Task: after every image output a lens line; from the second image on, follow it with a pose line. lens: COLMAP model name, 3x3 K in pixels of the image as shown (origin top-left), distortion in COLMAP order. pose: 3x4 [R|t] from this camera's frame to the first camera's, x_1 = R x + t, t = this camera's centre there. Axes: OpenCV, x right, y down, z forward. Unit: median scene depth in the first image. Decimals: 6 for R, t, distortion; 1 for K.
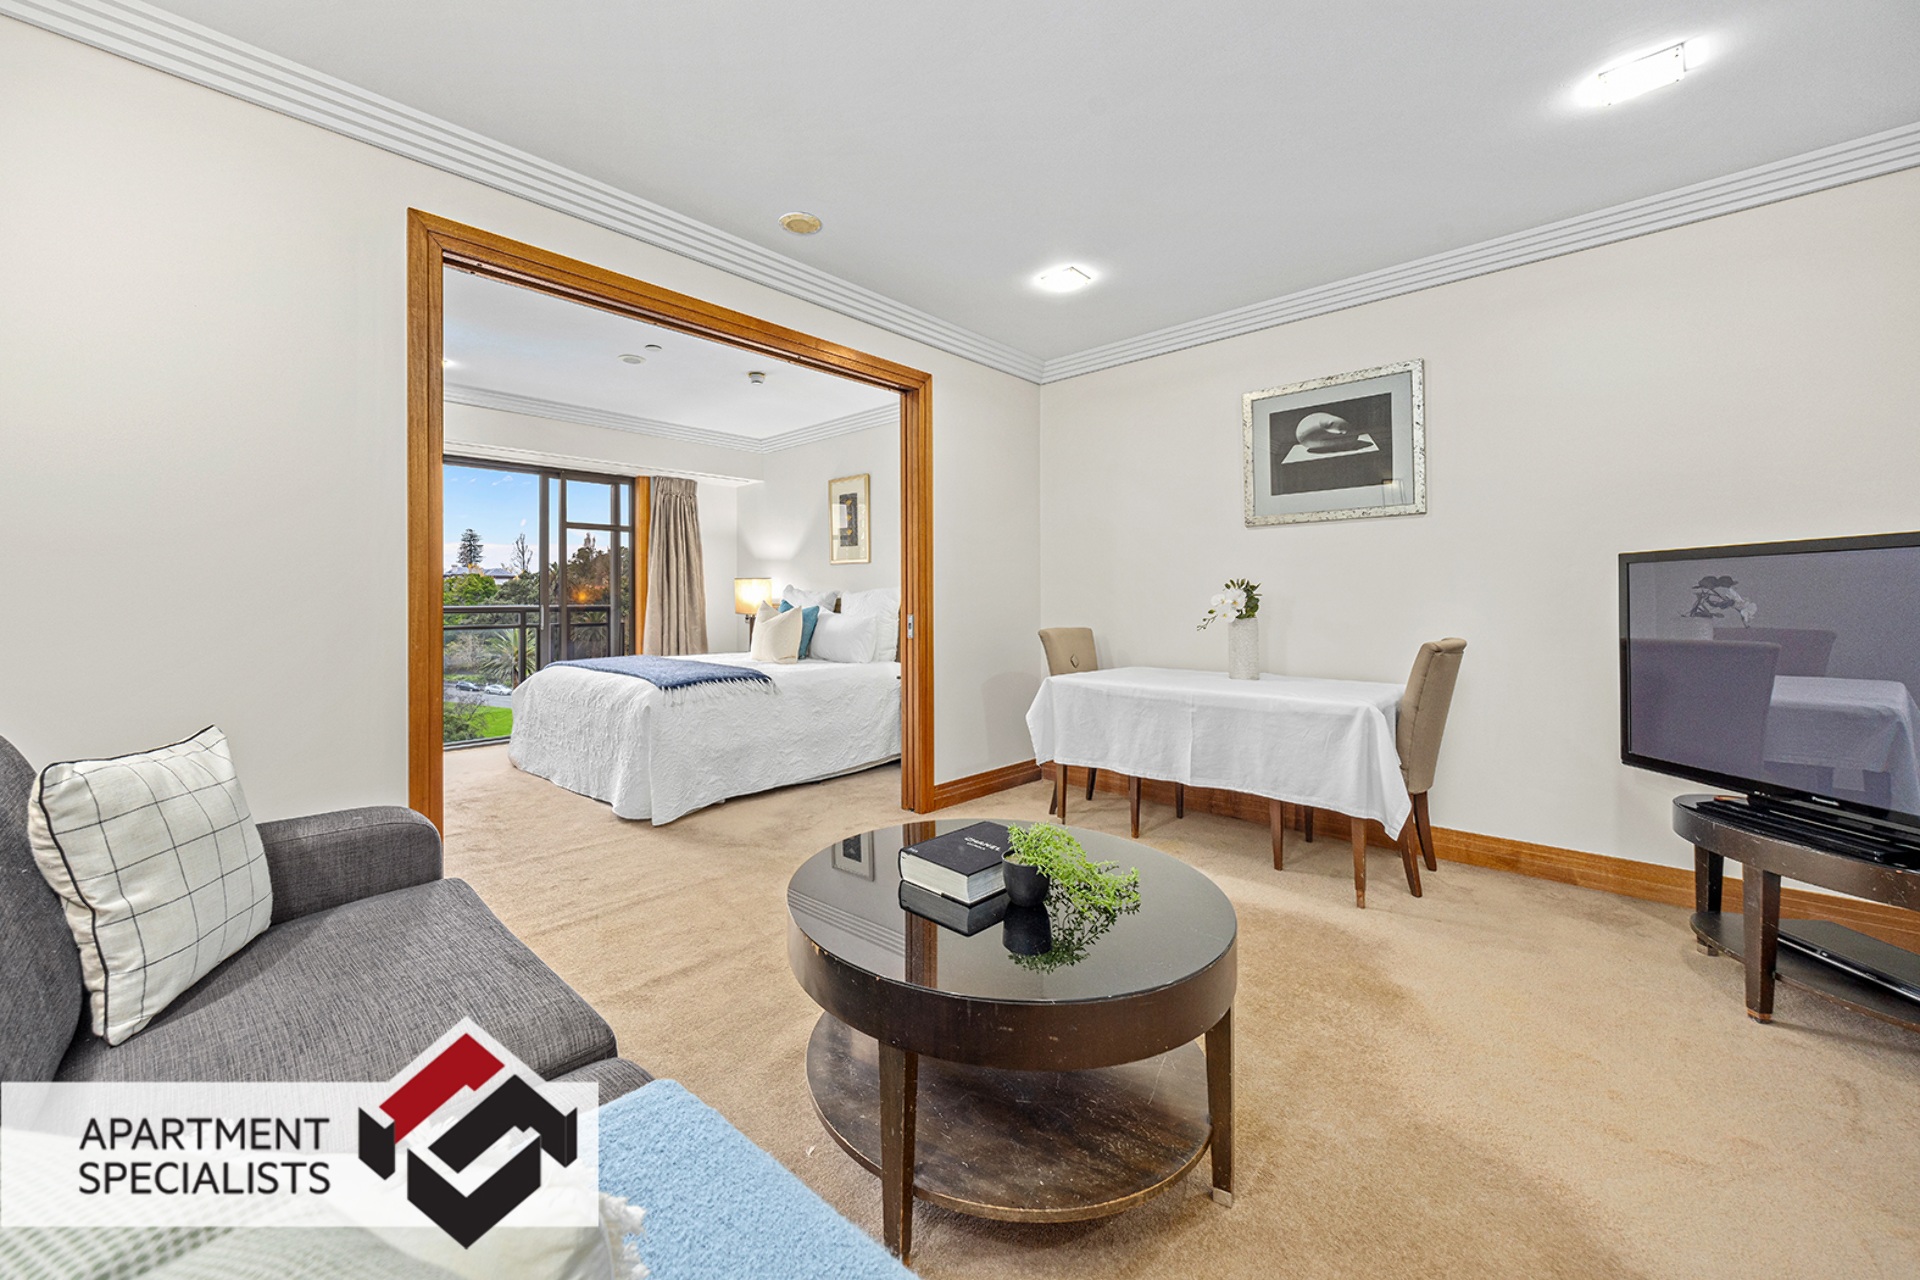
lens RADIAL K [[725.5, 0, 880.6], [0, 725.5, 598.6], [0, 0, 1]] dist [-0.001207, -0.000068]
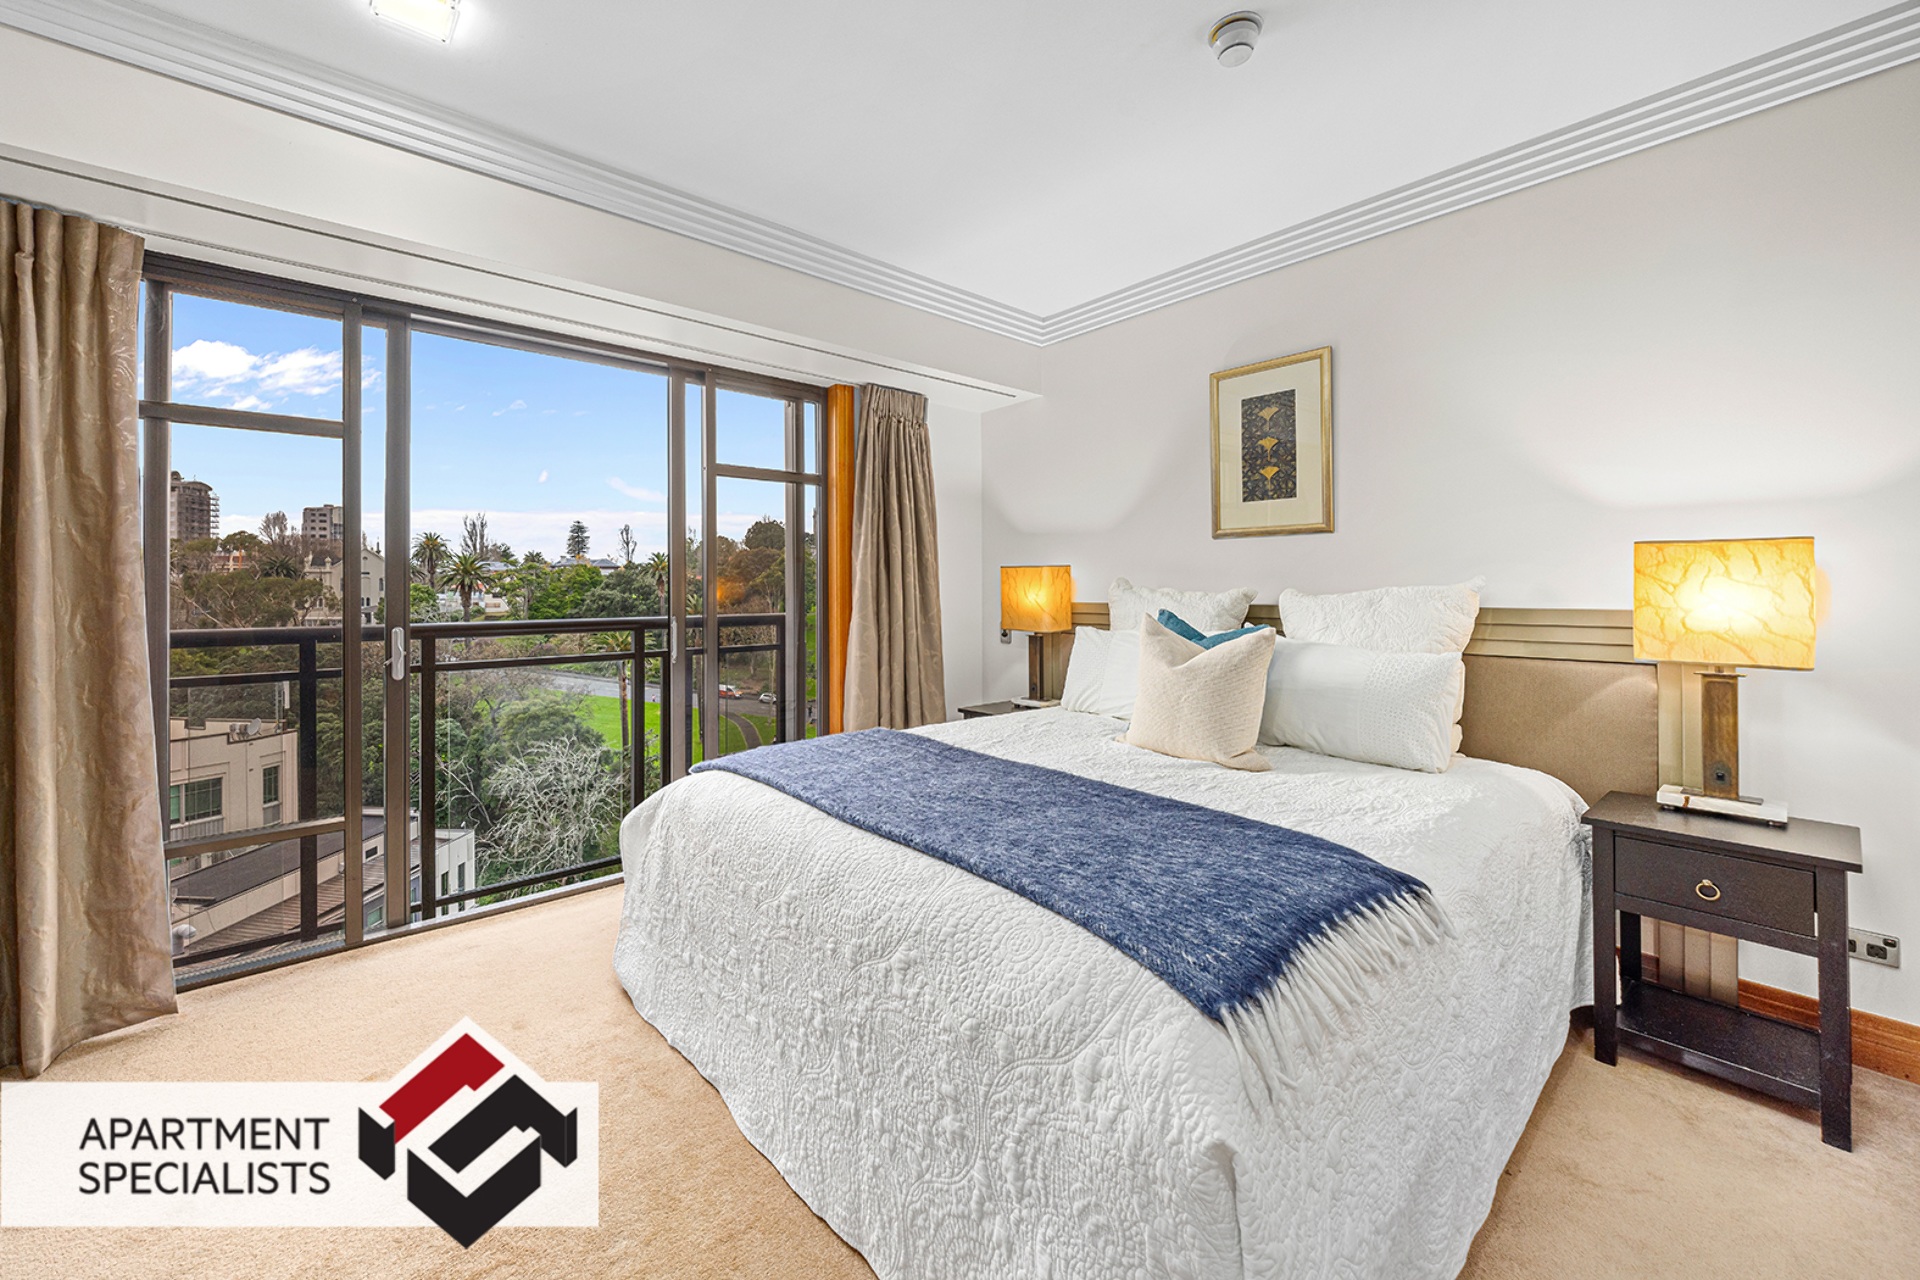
lens RADIAL K [[736.8, 0, 916.5], [0, 736.8, 585.9], [0, 0, 1]] dist [-0.007573, -0.000039]
pose [[0.996482, -0.001024, -0.083798, -0.409901], [0.000755, 0.999994, -0.003245, -0.020548], [0.083801, 0.003170, 0.996477, 0.800618]]
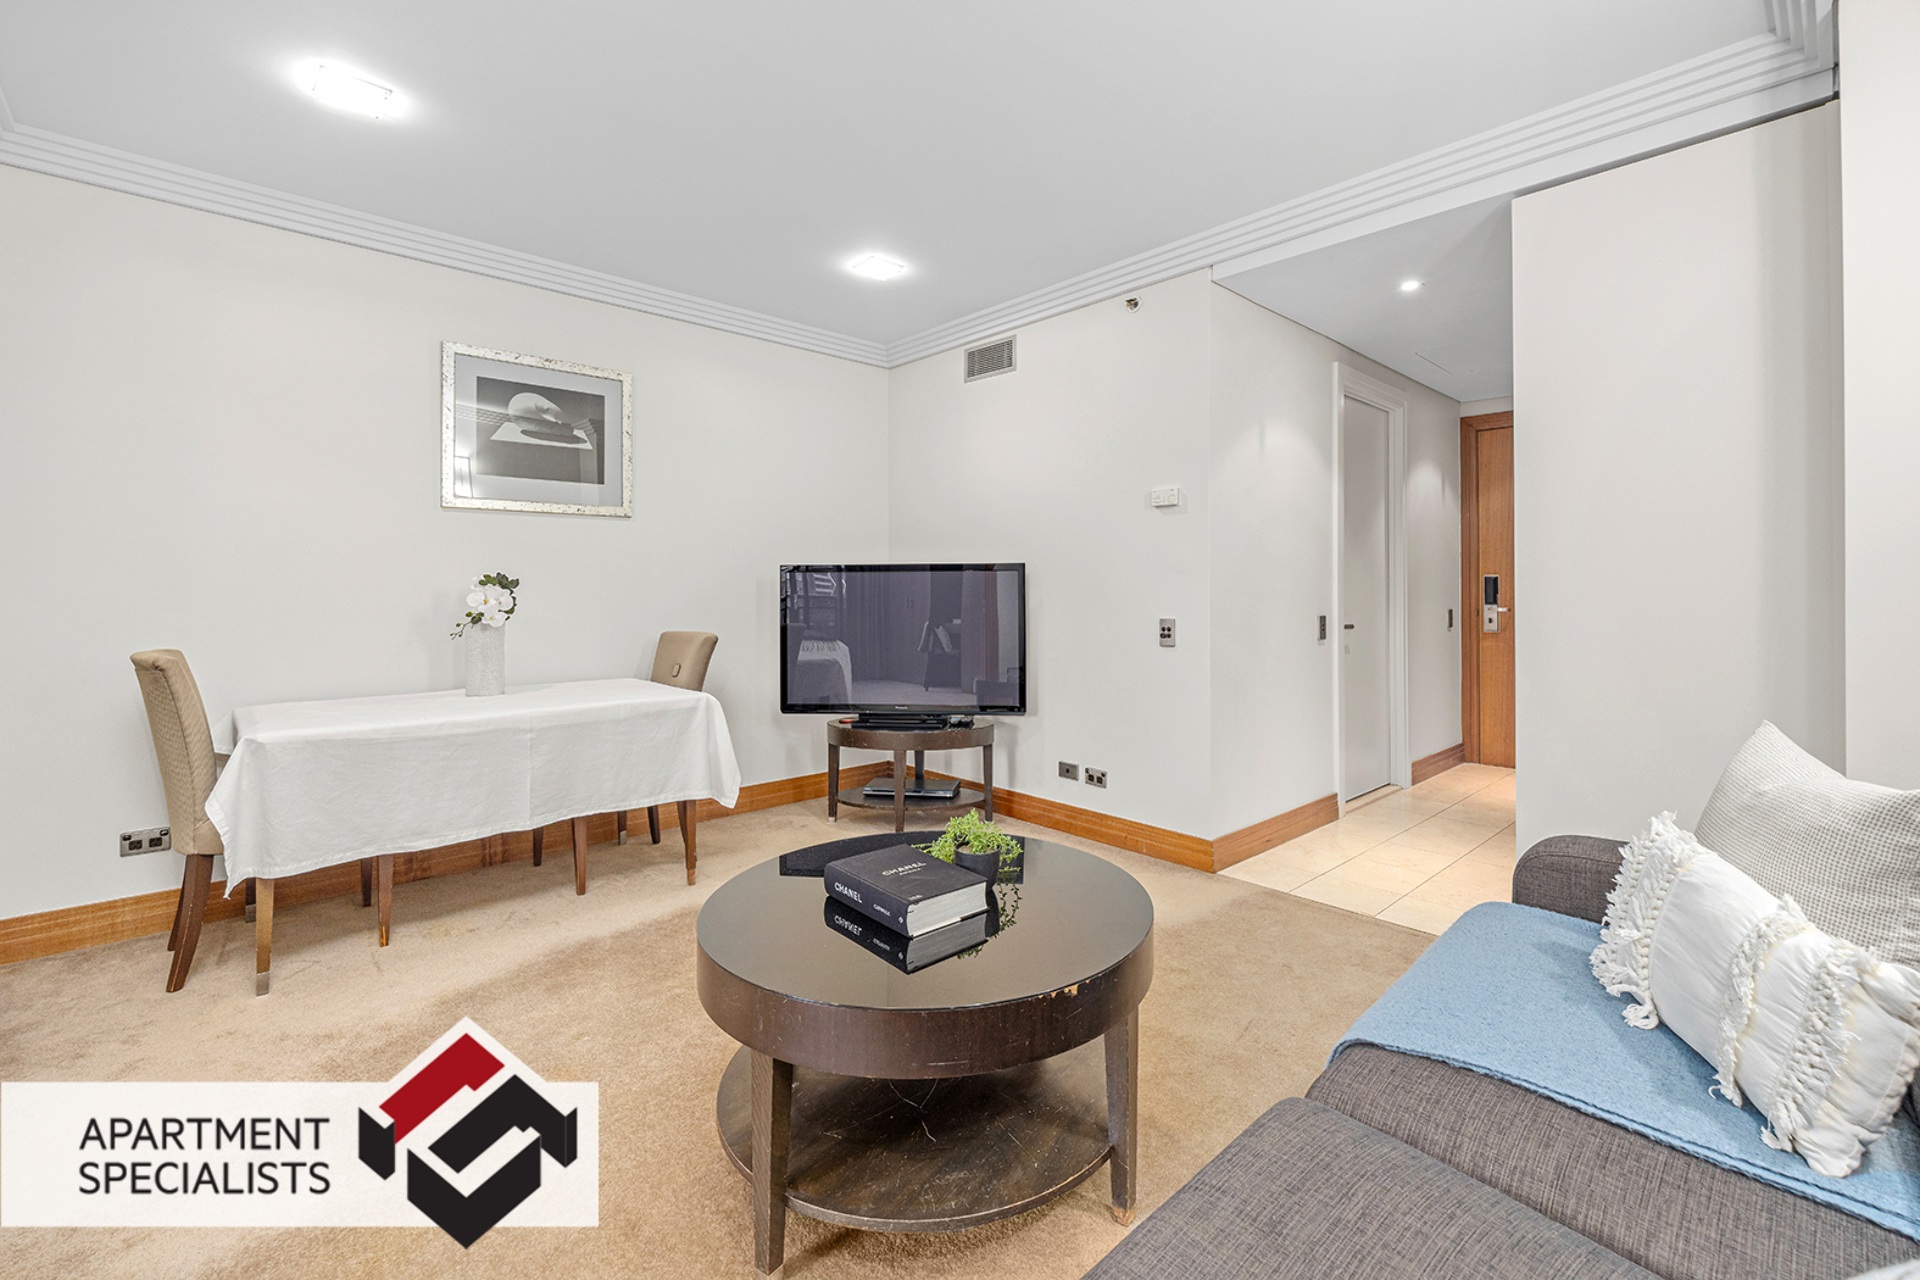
lens RADIAL K [[823.7, 0, 1019.2], [0, 823.7, 573.2], [0, 0, 1]] dist [0.021419, 0.000000]
pose [[-0.007238, 0.021521, 0.999742, -0.431266], [-0.002328, 0.999765, -0.021538, -0.008495], [-0.999971, -0.002483, -0.007186, 0.387401]]
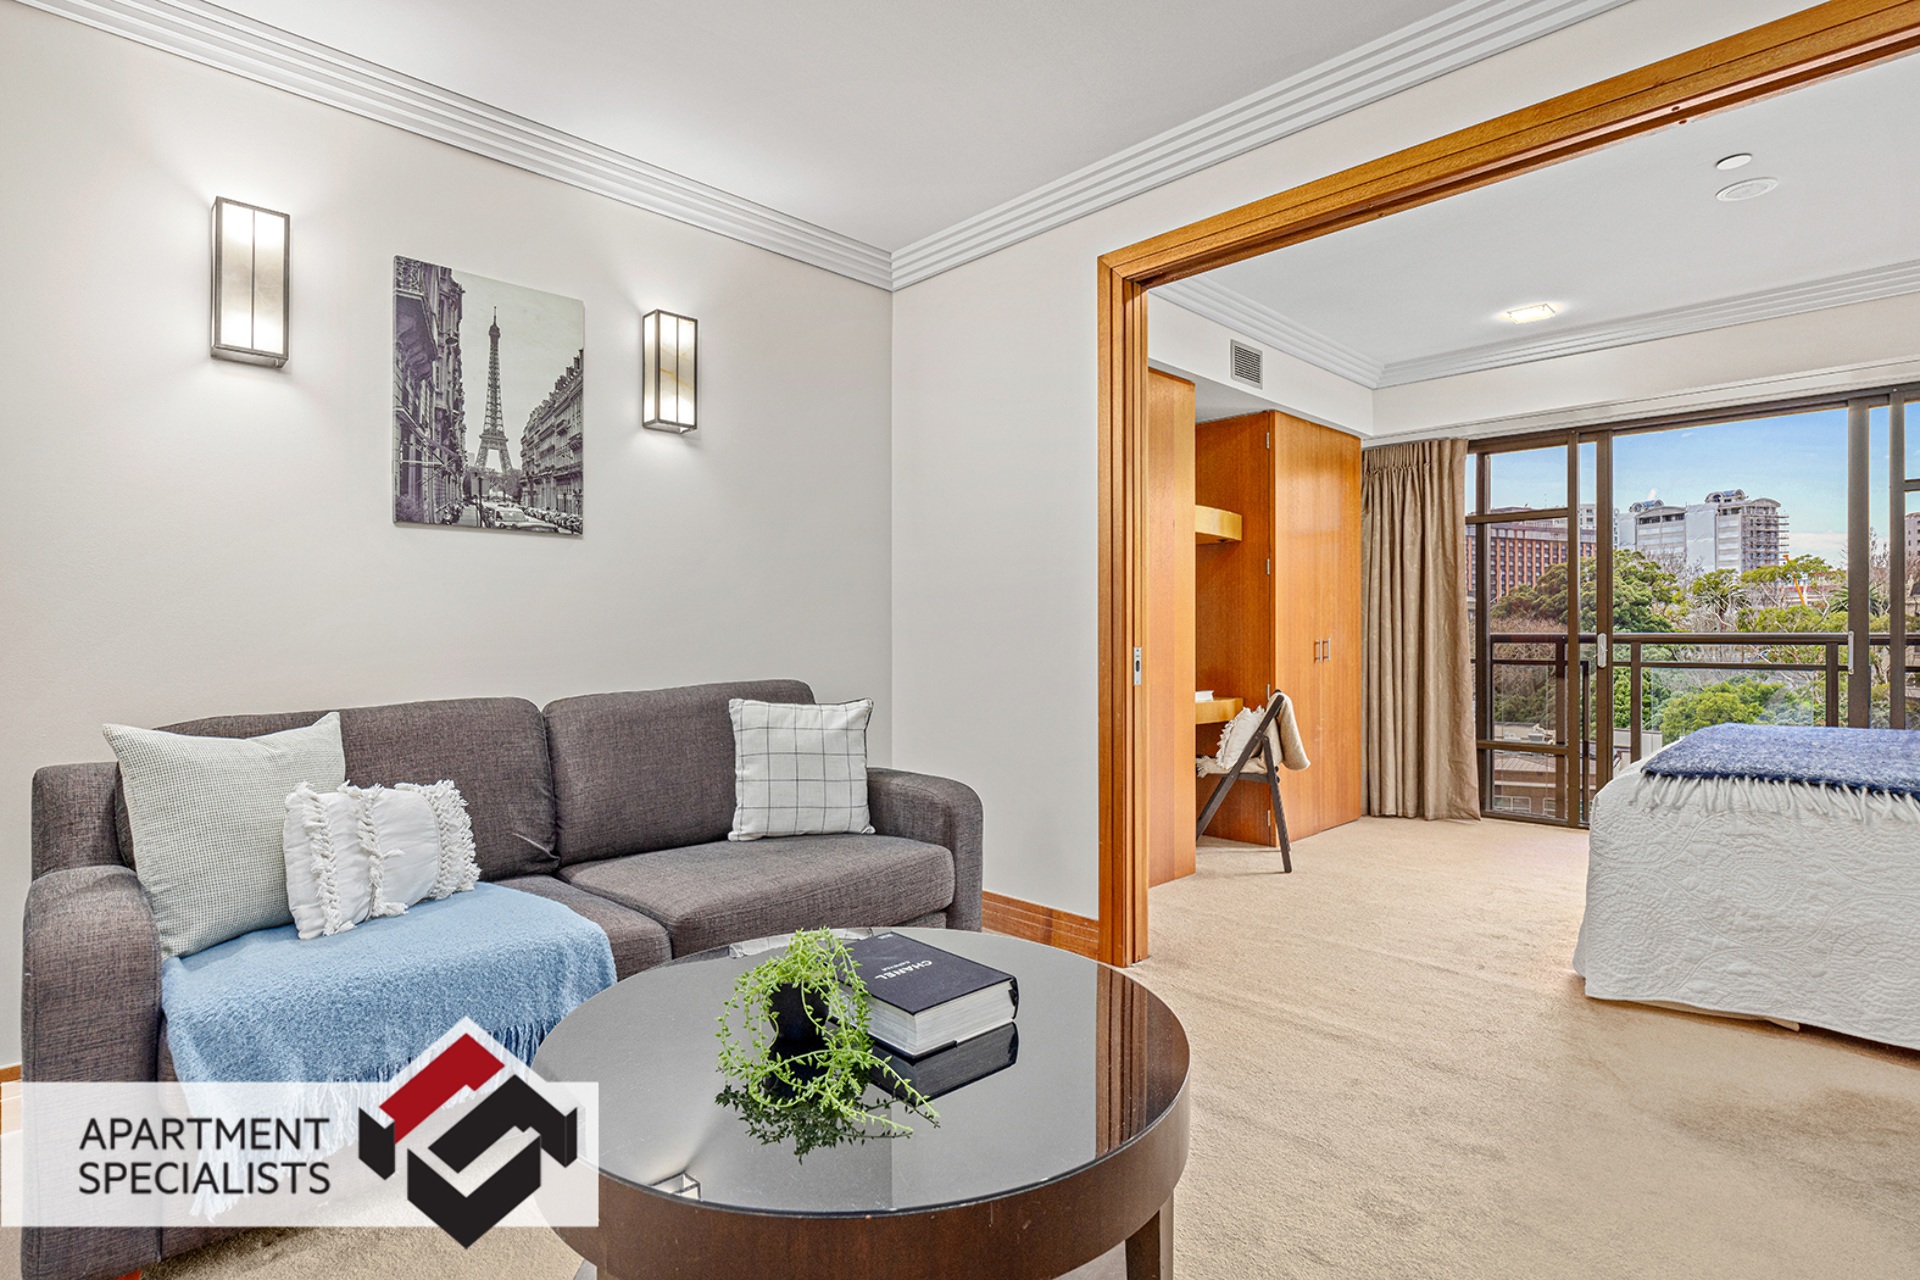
lens RADIAL K [[939.3, 0, 961.4], [0, 939.3, 630.7], [0, 0, 1]] dist [-0.000438, -0.000535]
pose [[-0.008220, 0.001710, -0.999965, 0.486181], [0.001818, 0.999997, 0.001695, 0.009813], [0.999965, -0.001804, -0.008223, 0.507312]]
